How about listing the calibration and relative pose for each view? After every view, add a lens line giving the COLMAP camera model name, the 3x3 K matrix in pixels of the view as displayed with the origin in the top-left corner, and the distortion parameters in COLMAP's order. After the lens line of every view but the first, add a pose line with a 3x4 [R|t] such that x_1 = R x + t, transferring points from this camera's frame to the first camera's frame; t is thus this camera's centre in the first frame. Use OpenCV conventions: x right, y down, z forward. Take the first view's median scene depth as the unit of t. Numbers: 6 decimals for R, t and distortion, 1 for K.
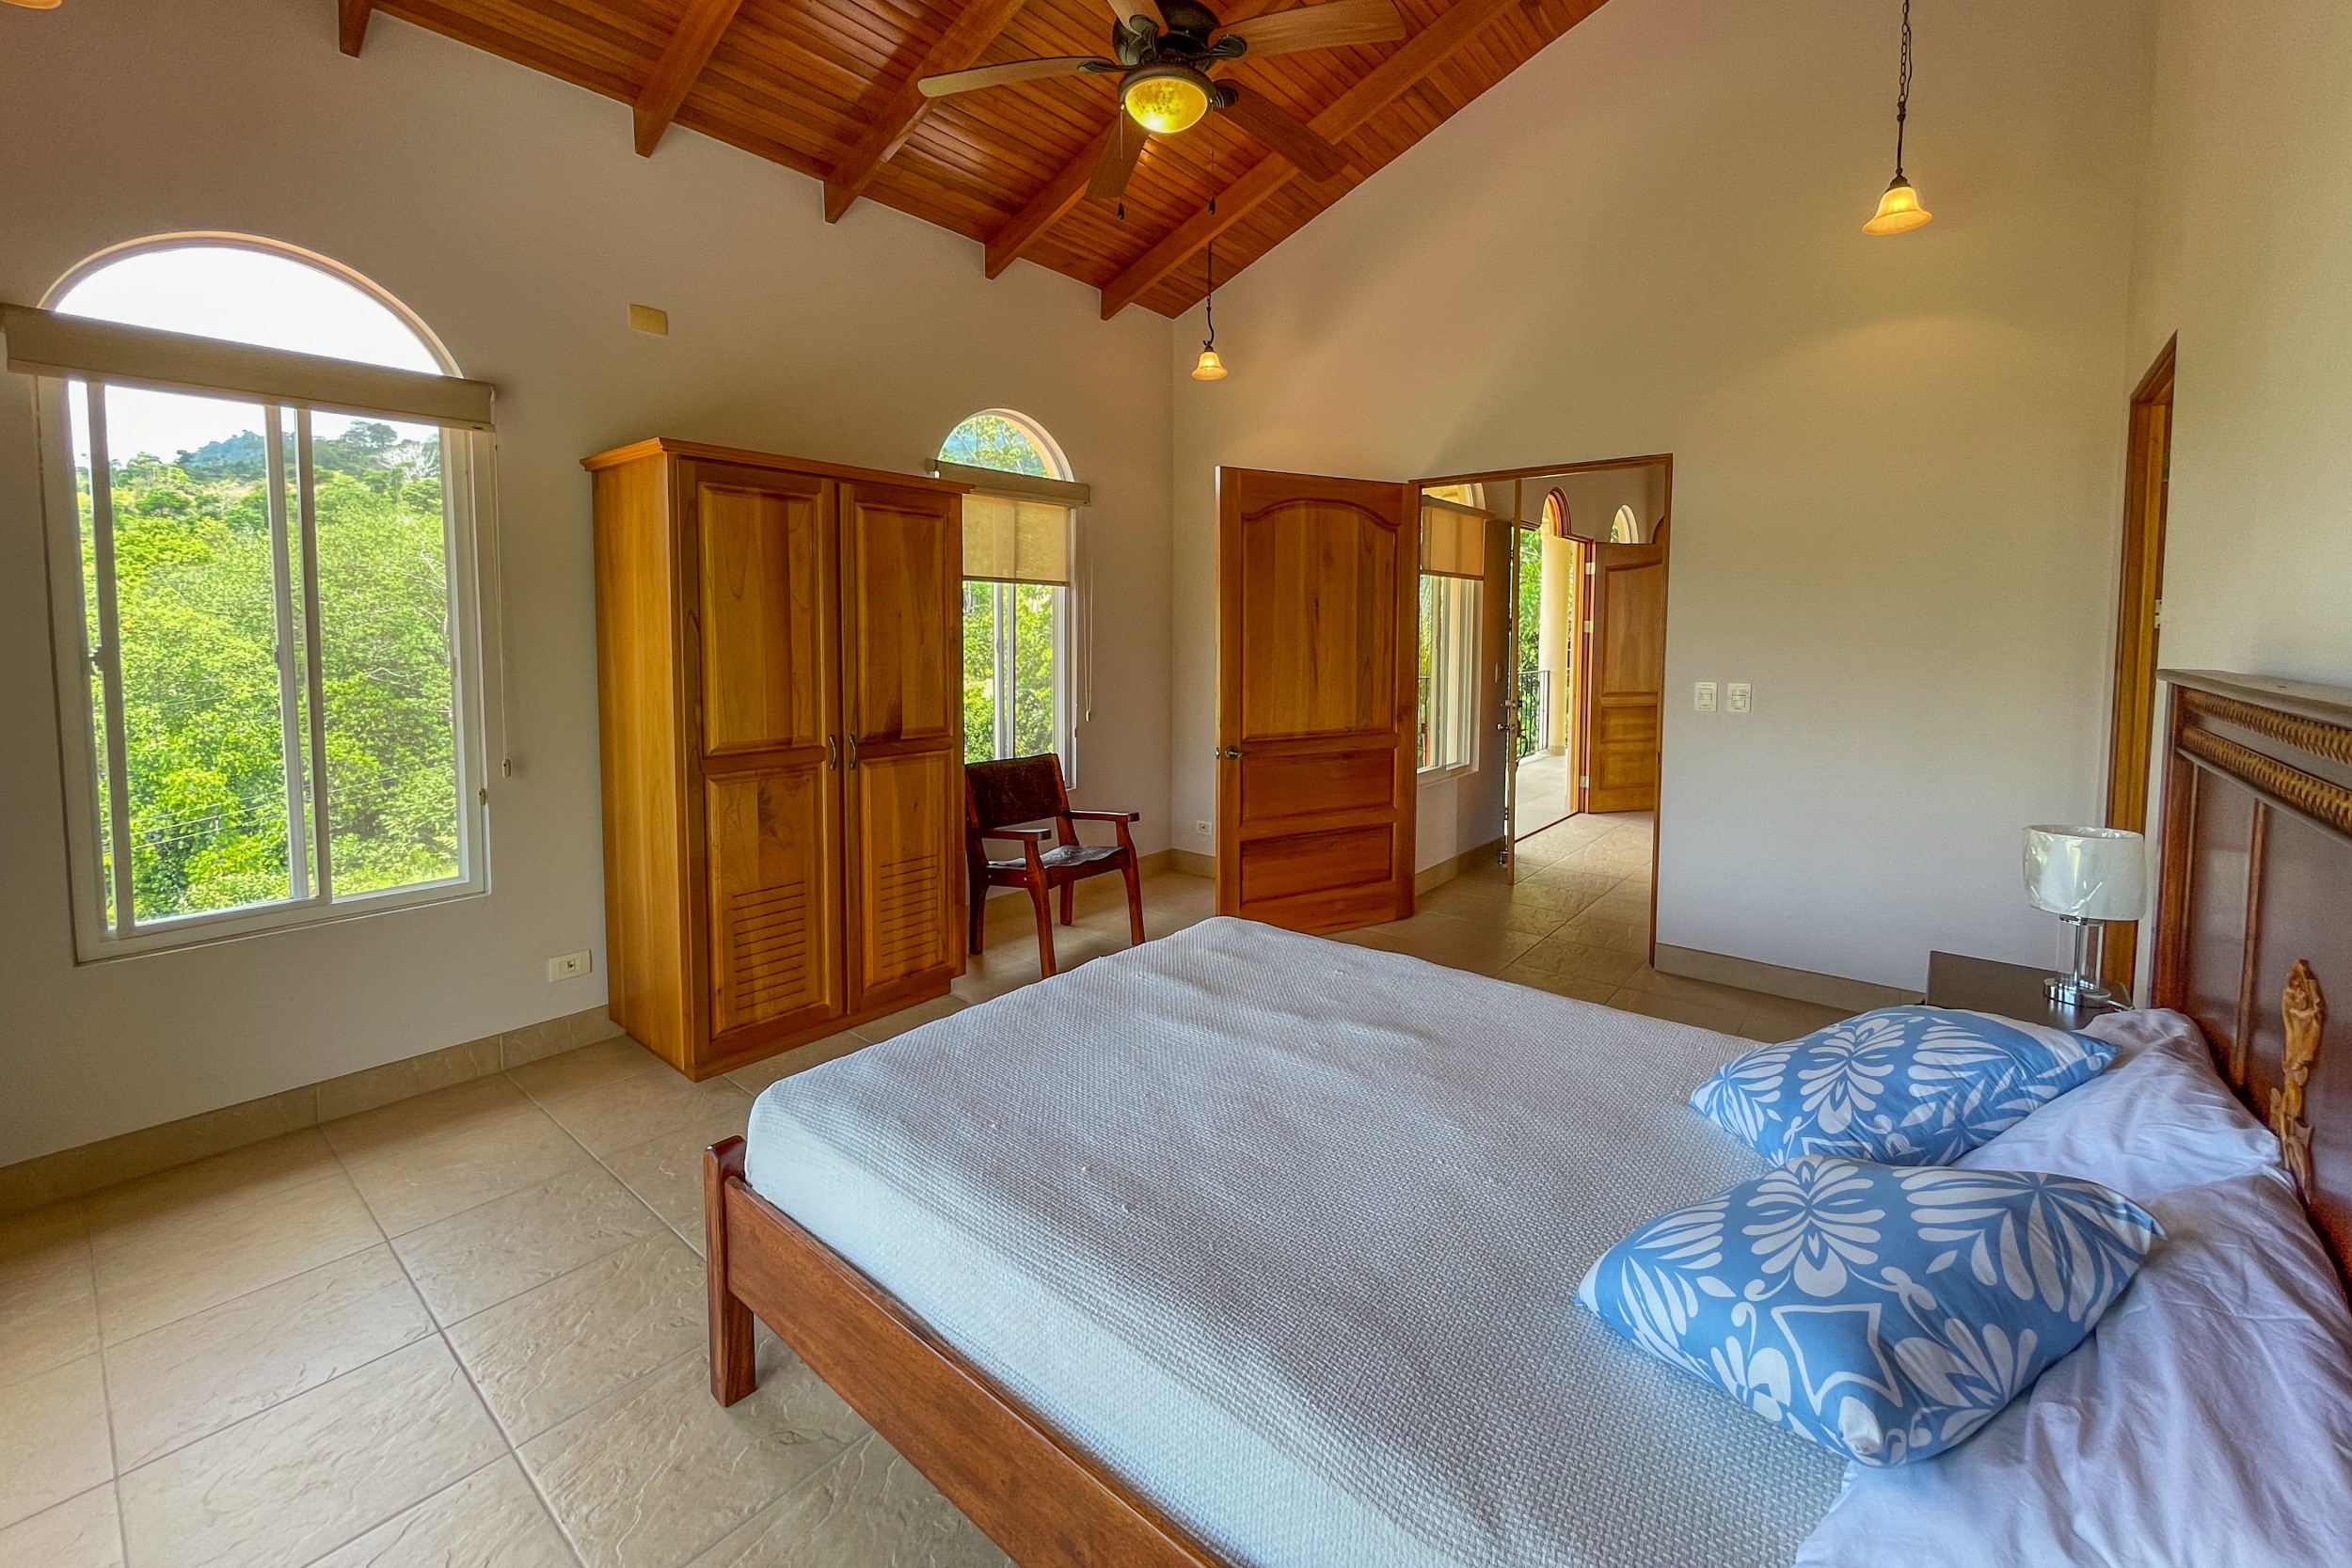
lens RADIAL K [[974.3, 0, 1166.5], [0, 974.3, 690.5], [0, 0, 1]] dist [0.000728, -0.001243]
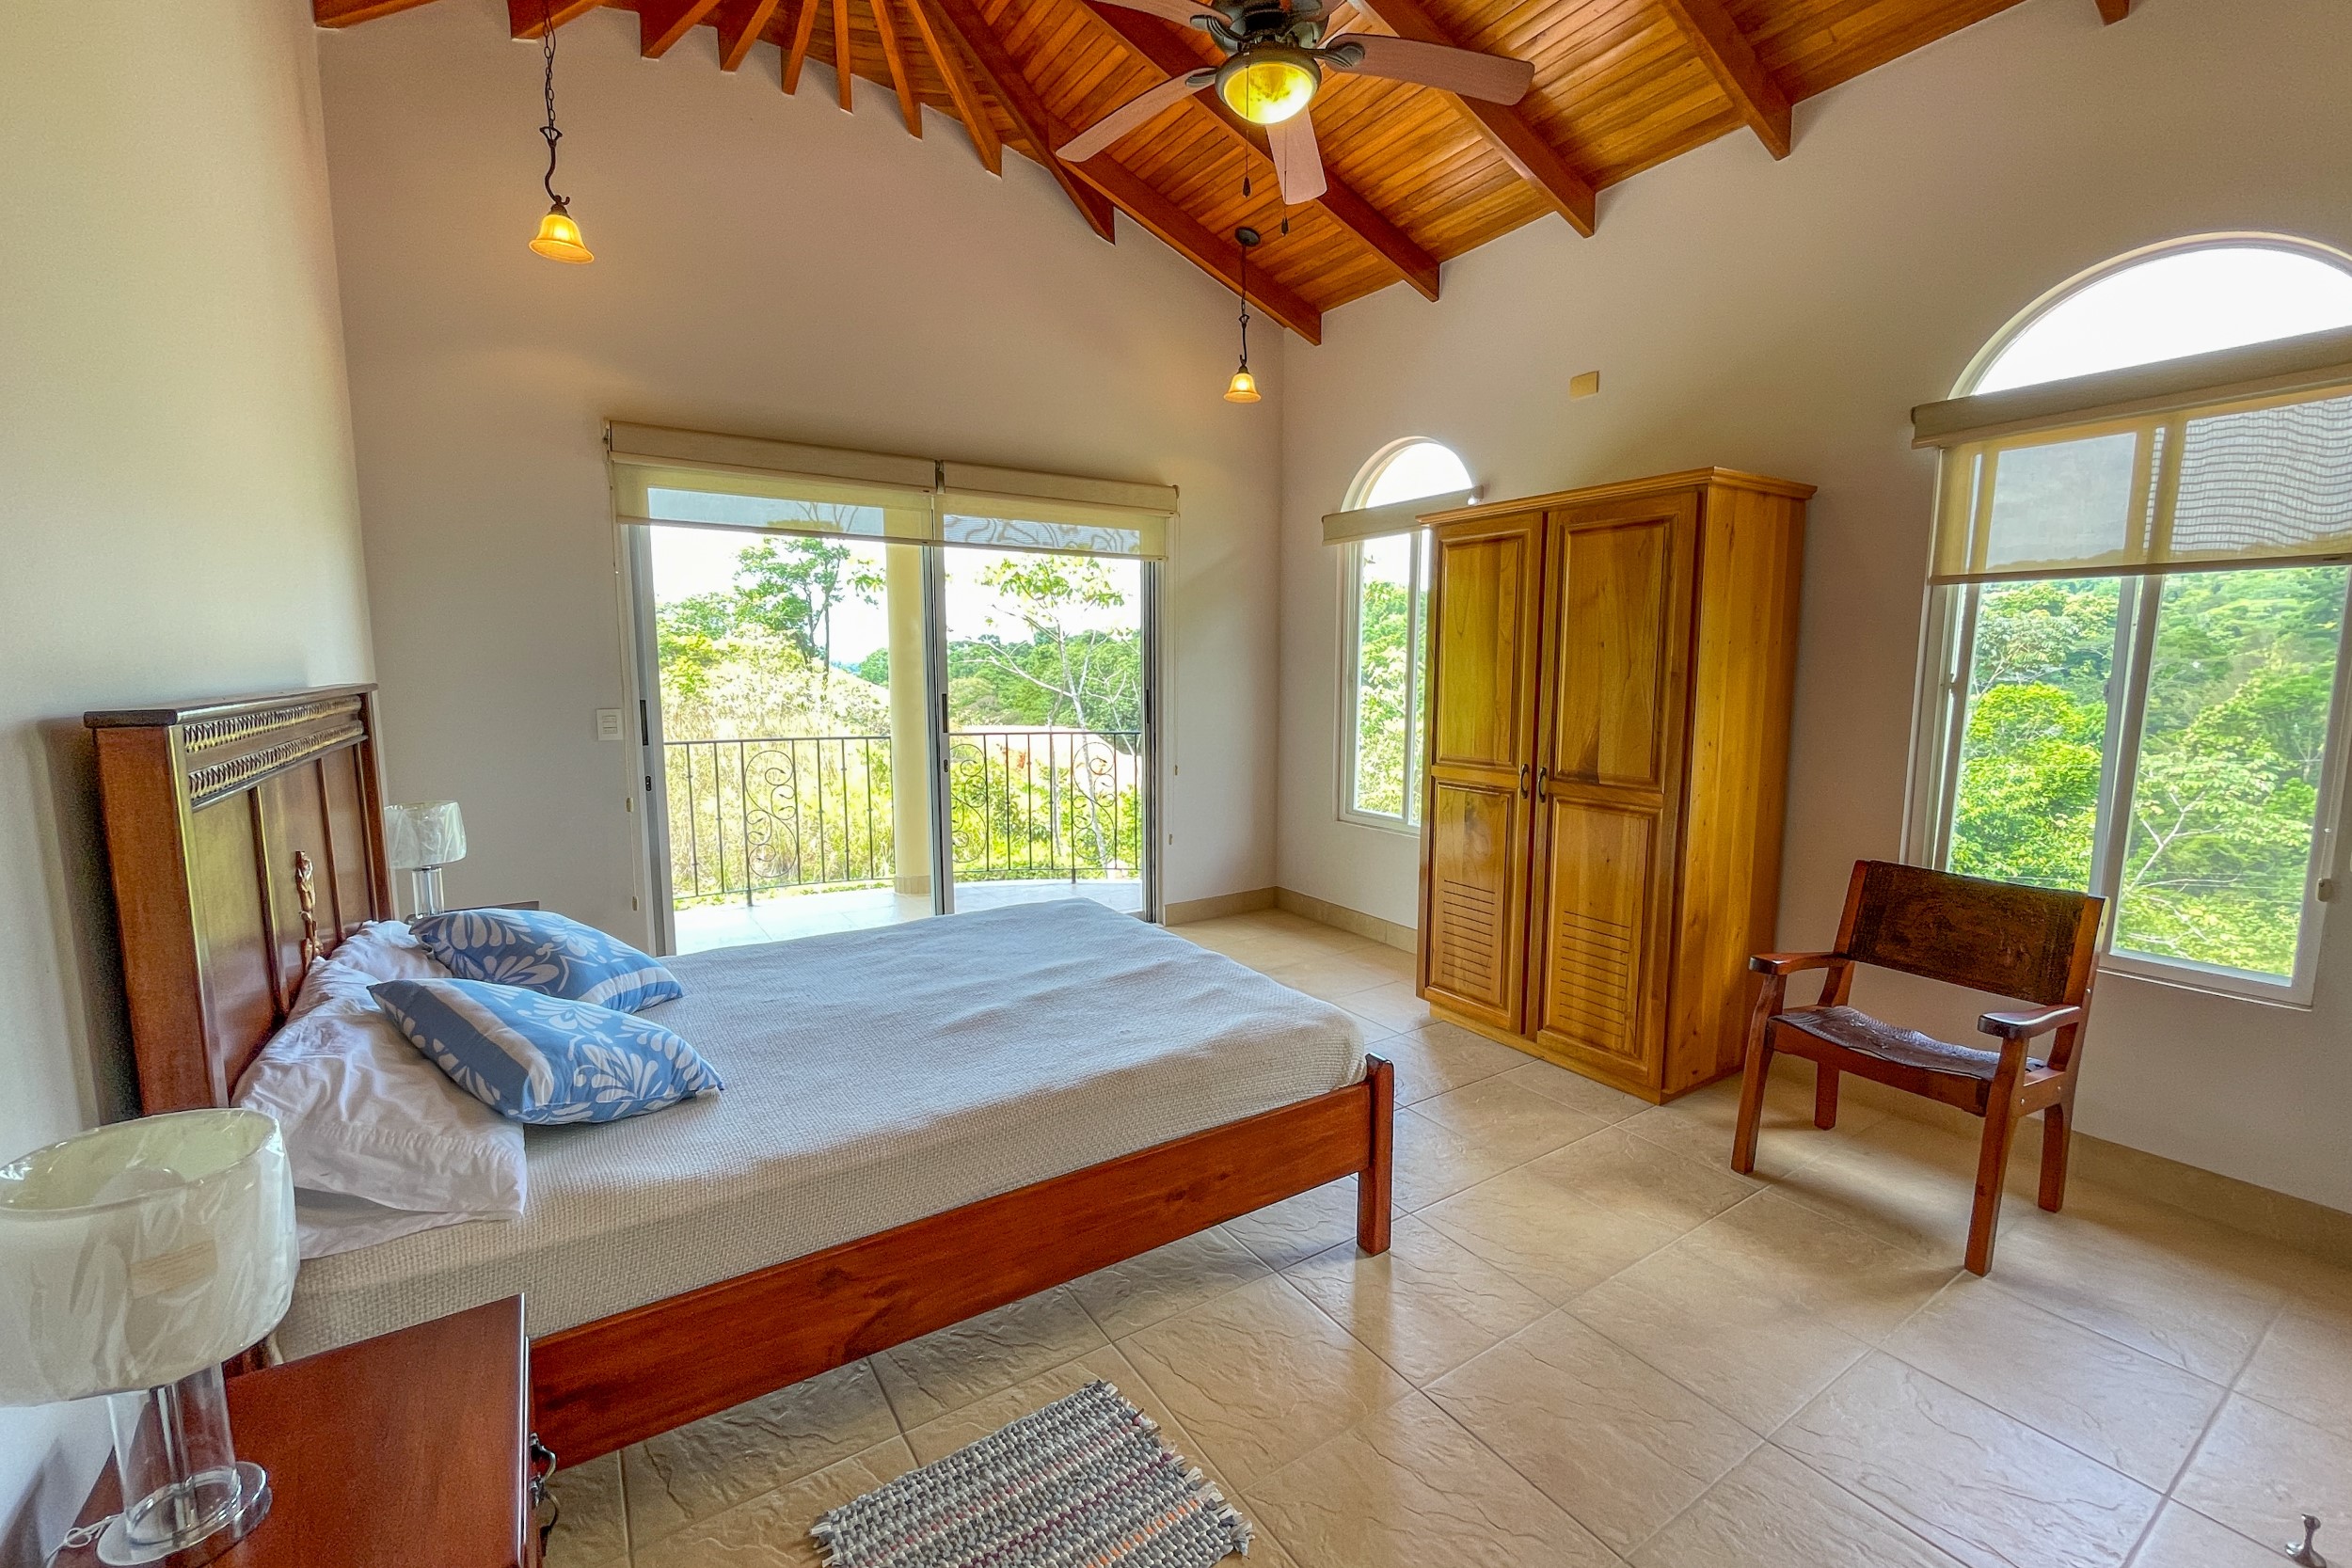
lens RADIAL K [[974.3, 0, 1185.8], [0, 974.3, 778.4], [0, 0, 1]] dist [0.000728, -0.001243]
pose [[-0.283253, 0.112549, -0.952418, 0.711699], [-0.065855, 0.988463, 0.136394, -0.054030], [0.956781, 0.101356, -0.272573, 0.896988]]
